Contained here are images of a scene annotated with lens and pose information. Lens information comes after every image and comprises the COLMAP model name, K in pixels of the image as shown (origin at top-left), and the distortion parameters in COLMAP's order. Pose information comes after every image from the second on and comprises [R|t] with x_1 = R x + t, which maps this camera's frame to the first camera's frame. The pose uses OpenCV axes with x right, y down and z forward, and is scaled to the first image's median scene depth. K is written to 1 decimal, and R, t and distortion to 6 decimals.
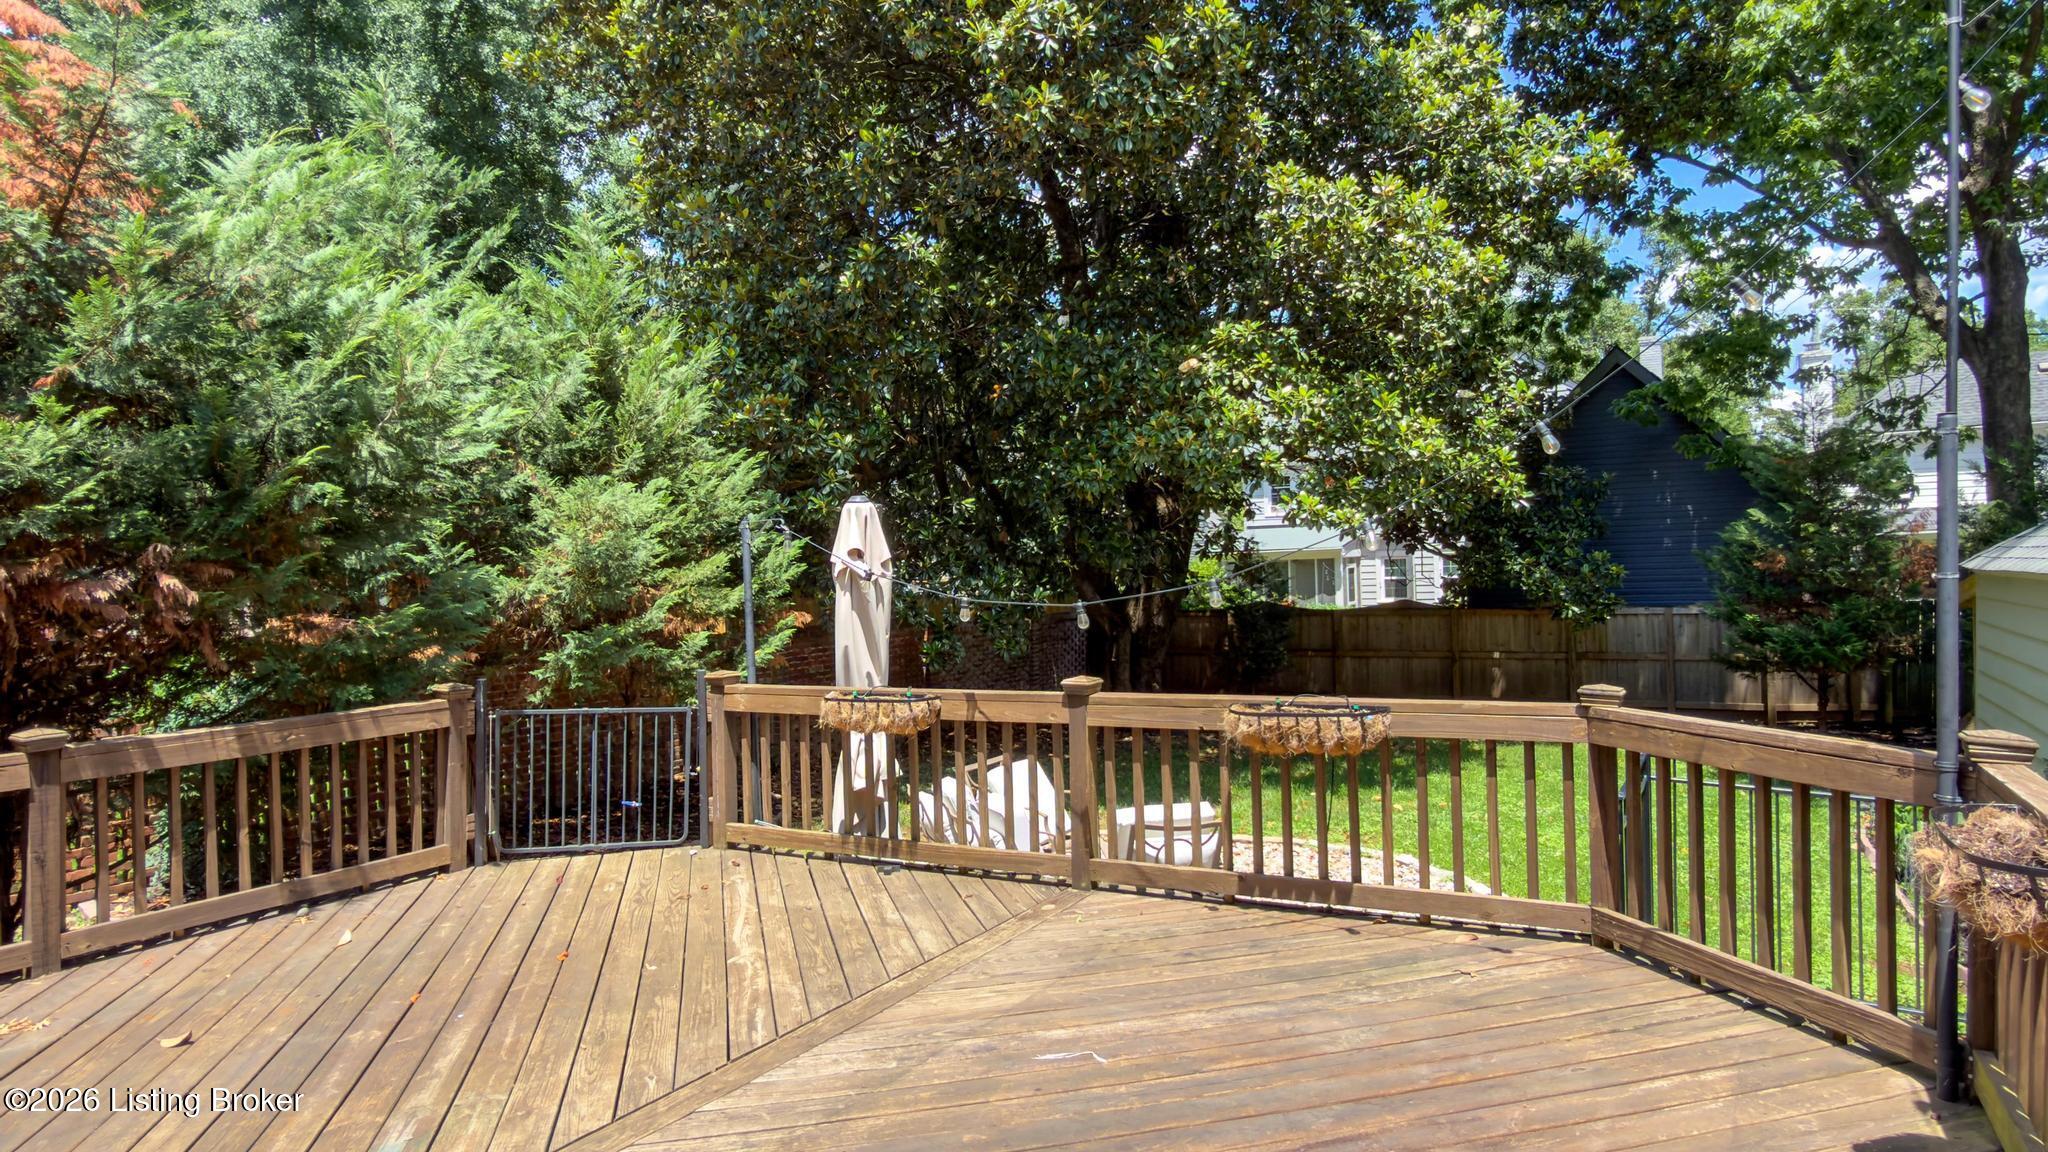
lens RADIAL K [[1202.5, 0, 1020.0], [0, 1202.5, 579.8], [0, 0, 1]] dist [-0.000289, -0.000679]
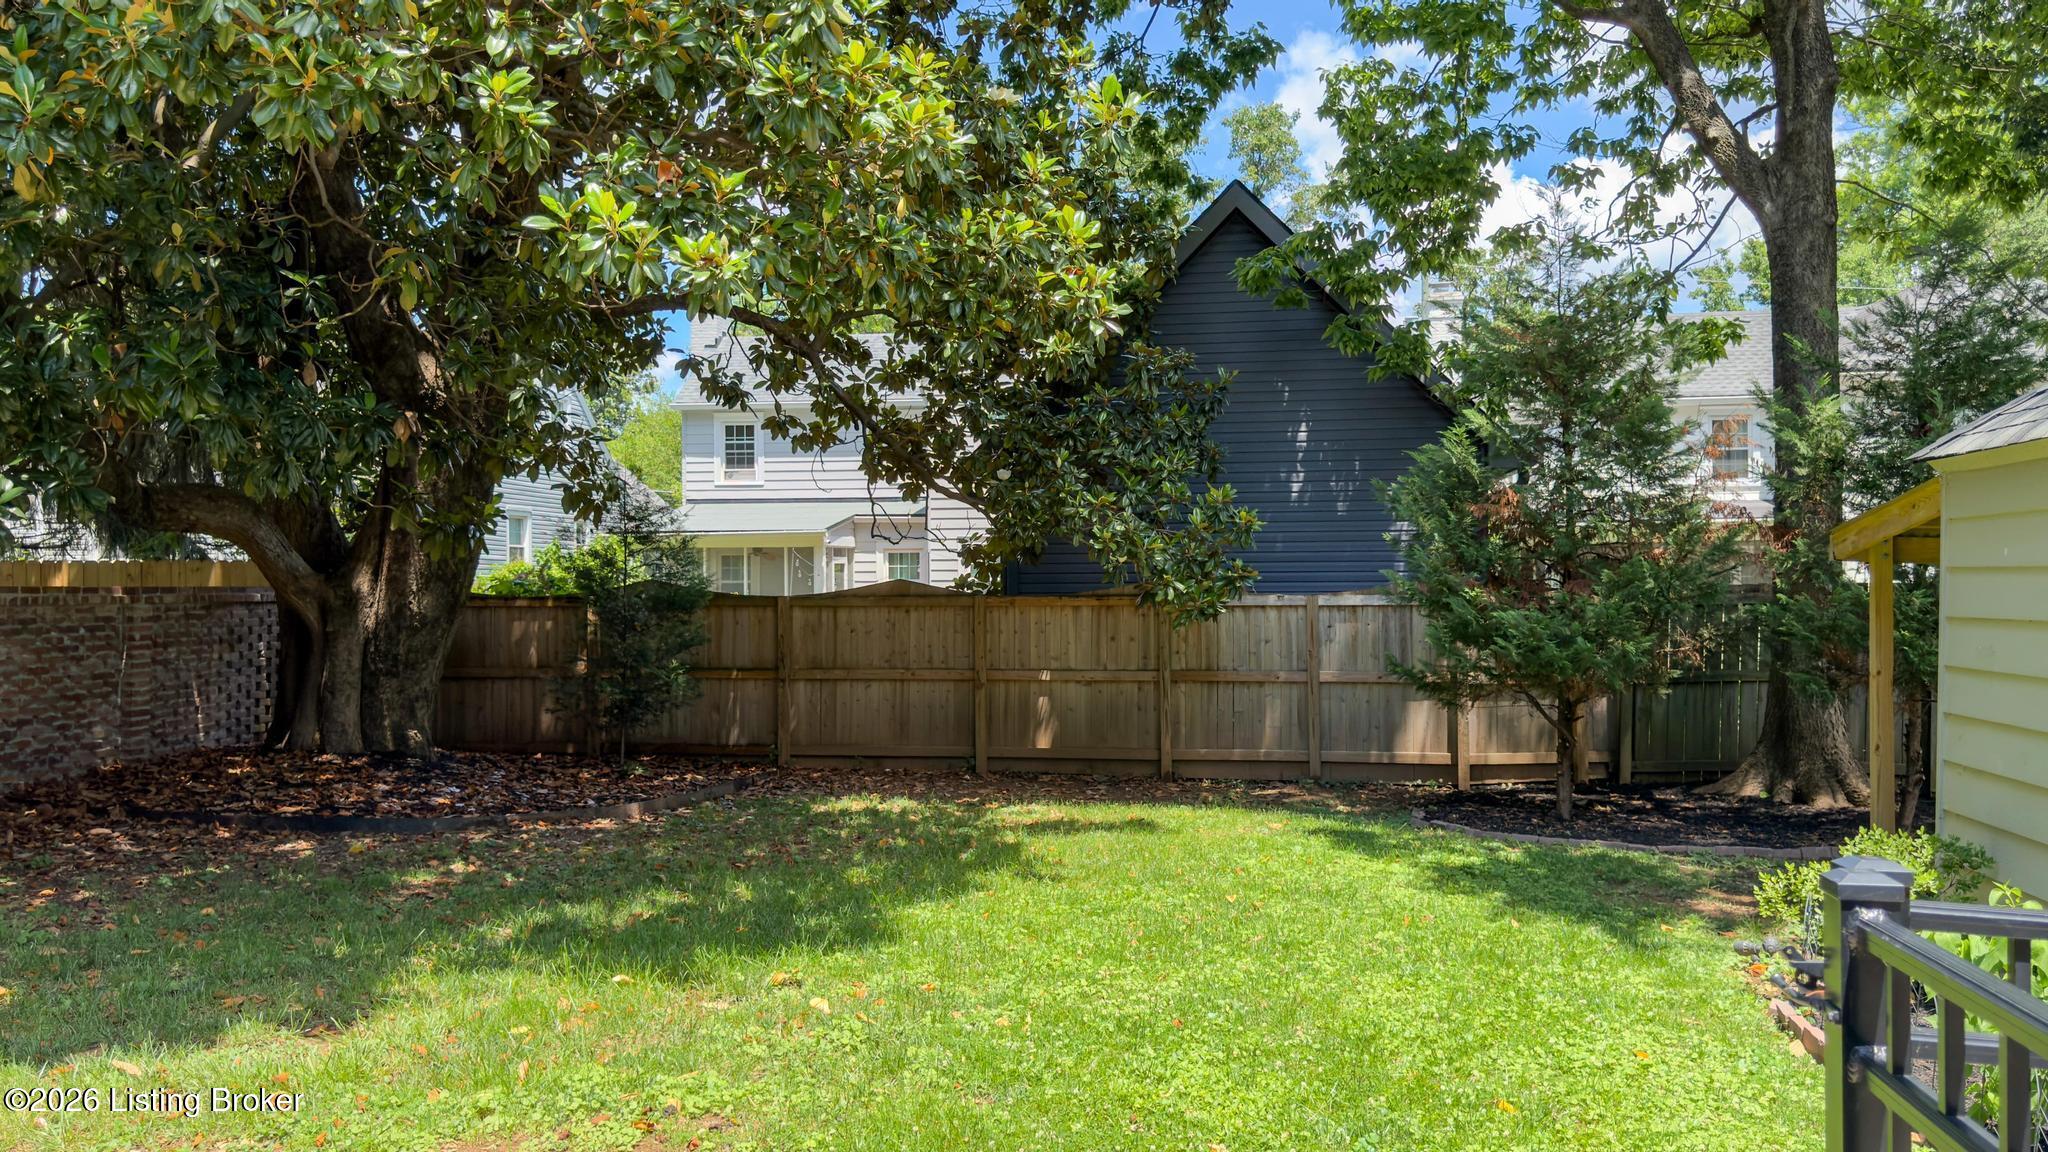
lens RADIAL K [[1580.2, 0, 1017.7], [0, 1580.2, 575.9], [0, 0, 1]] dist [0.070253, 0.000165]
pose [[0.934261, 0.030921, 0.355246, 0.123616], [-0.022215, 0.999345, -0.028560, 0.041203], [-0.355897, 0.018791, 0.934336, 0.323559]]
